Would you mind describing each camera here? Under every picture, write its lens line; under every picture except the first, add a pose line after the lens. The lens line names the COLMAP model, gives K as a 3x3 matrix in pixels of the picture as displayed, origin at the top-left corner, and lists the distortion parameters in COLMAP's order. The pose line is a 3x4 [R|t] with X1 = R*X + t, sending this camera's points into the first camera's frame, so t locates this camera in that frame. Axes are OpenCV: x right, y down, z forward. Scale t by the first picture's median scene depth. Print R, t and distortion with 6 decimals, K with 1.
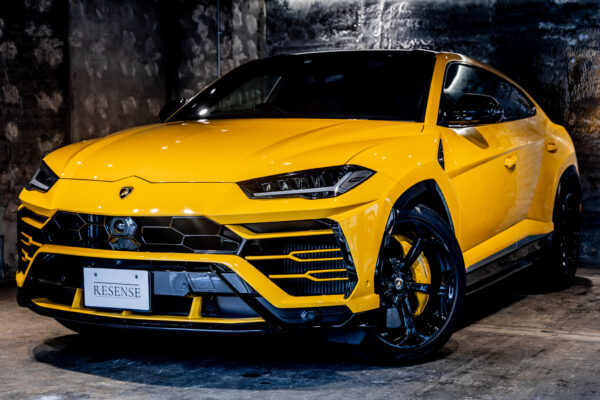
lens RADIAL K [[1089.8, 0, 298.6], [0, 1089.8, 199.7], [0, 0, 1]] dist [0.034437, 0.000000]
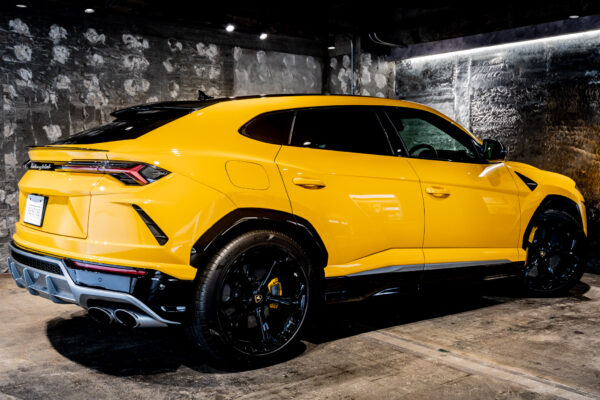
lens RADIAL K [[648.2, 0, 300.4], [0, 648.2, 199.8], [0, 0, 1]] dist [-0.011155, 0.000000]
pose [[0.907854, 0.037307, -0.417624, 0.412412], [-0.030690, 0.999275, 0.022552, -0.046957], [0.418163, -0.007657, 0.908340, 0.390335]]
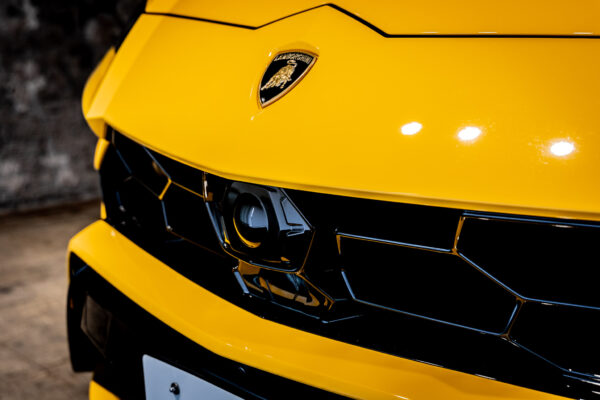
lens RADIAL K [[1008.2, 0, 300.0], [0, 1008.2, 199.8], [0, 0, 1]] dist [0.012262, 0.000000]
pose [[0.922443, 0.074138, -0.378950, -0.062525], [-0.010143, 0.985708, 0.168156, -0.014564], [0.386001, -0.151270, 0.910011, 0.700820]]
